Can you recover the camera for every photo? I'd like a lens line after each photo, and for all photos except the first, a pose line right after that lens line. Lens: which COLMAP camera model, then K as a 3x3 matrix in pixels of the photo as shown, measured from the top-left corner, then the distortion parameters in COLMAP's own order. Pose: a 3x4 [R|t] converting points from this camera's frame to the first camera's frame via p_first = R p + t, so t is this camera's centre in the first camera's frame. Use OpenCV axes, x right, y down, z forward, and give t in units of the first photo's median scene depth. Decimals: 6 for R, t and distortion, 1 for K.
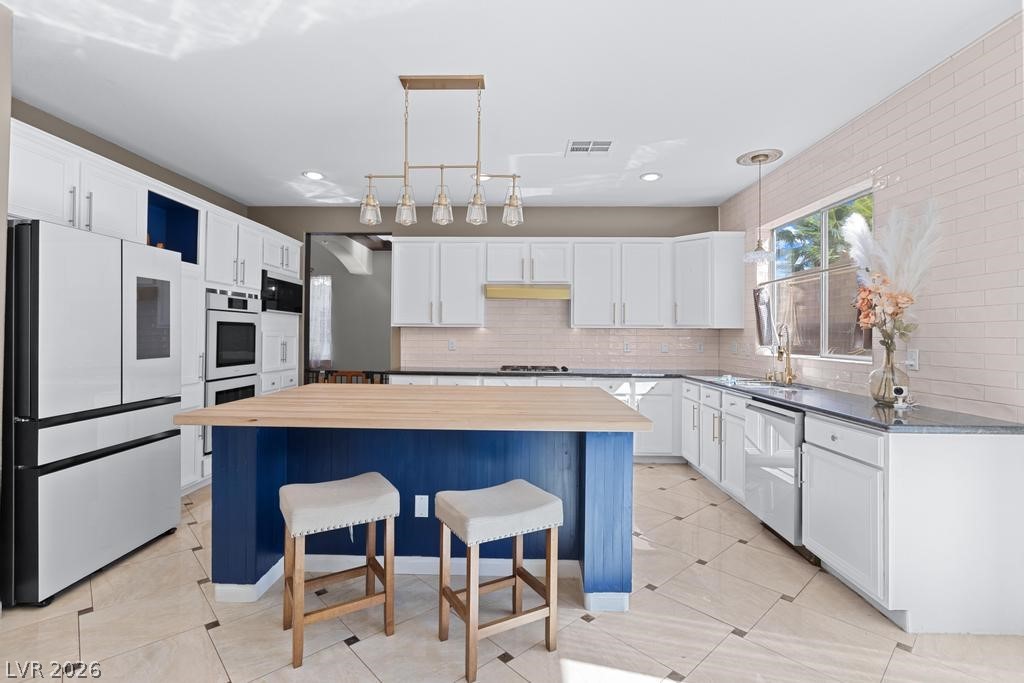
lens RADIAL K [[468.3, 0, 510.1], [0, 468.3, 335.3], [0, 0, 1]] dist [0.001550, 0.000186]
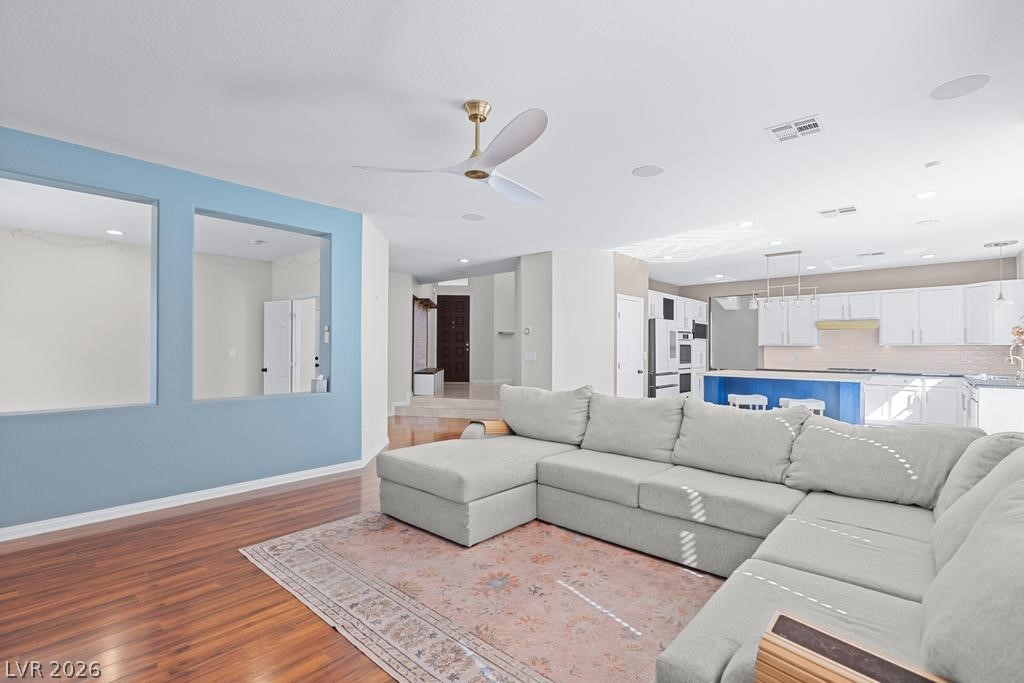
lens RADIAL K [[468.3, 0, 510.0], [0, 468.3, 345.5], [0, 0, 1]] dist [0.001550, 0.000186]
pose [[0.755093, -0.007633, -0.655573, 0.239164], [-0.003141, 0.999879, -0.015259, 0.013152], [0.655610, 0.013581, 0.754977, -1.132401]]
